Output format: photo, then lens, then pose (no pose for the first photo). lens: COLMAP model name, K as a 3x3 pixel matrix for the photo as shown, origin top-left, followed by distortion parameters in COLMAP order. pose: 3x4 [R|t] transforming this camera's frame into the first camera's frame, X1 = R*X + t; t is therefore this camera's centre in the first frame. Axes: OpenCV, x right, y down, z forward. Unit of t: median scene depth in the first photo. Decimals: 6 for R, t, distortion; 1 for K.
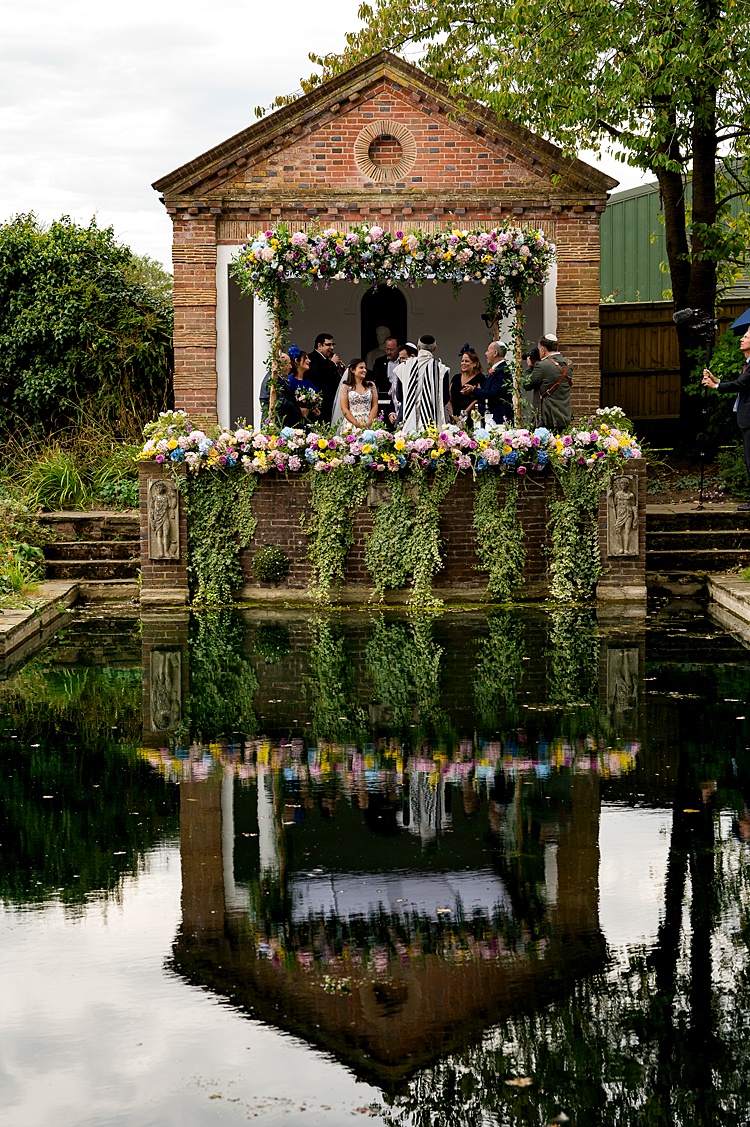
lens RADIAL K [[2274.6, 0, 375.0], [0, 2274.6, 563.5], [0, 0, 1]] dist [0.023066, 0.035177]
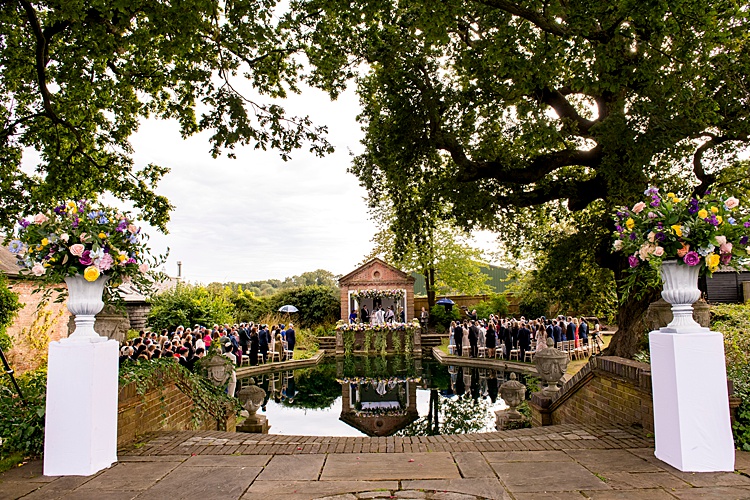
lens RADIAL K [[497.7, 0, 375.0], [0, 497.7, 250.0], [0, 0, 1]] dist [-0.001711, -0.000415]
pose [[0.999924, -0.010962, -0.005558, 0.007333], [0.009783, 0.983617, -0.180005, -0.011044], [0.007440, 0.179937, 0.983650, -0.278935]]
